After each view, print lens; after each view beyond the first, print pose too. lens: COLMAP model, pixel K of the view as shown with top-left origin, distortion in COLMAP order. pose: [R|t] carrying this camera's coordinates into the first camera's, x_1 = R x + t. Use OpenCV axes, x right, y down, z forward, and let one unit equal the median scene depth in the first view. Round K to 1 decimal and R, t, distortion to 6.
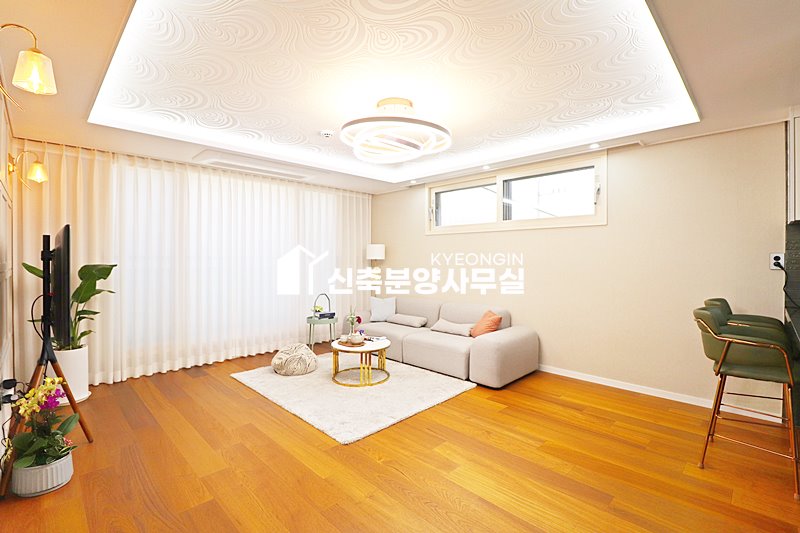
lens RADIAL K [[377.0, 0, 399.8], [0, 377.0, 258.9], [0, 0, 1]] dist [-0.013320, -0.000339]
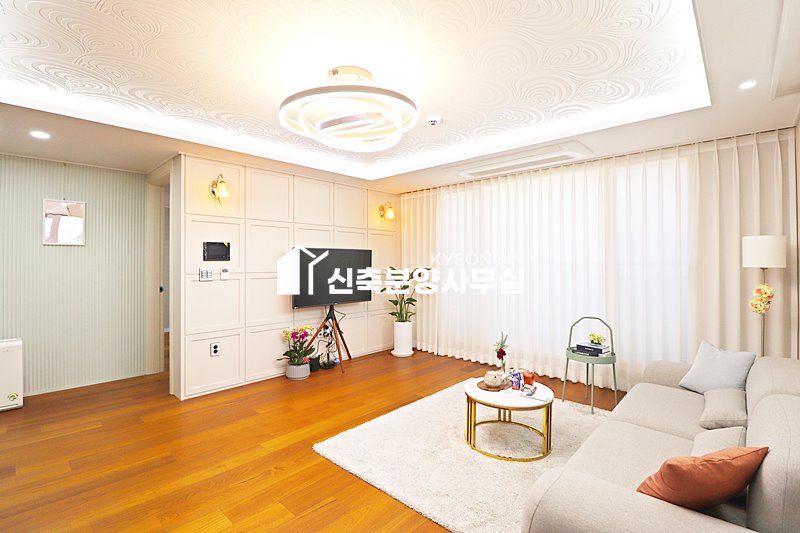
lens RADIAL K [[368.4, 0, 398.7], [0, 368.4, 258.2], [0, 0, 1]] dist [-0.010943, -0.000692]
pose [[0.039091, -0.011029, -0.999175, 0.635639], [-0.006434, 0.999916, -0.011289, -0.006000], [0.999215, 0.006870, 0.039017, 0.878090]]
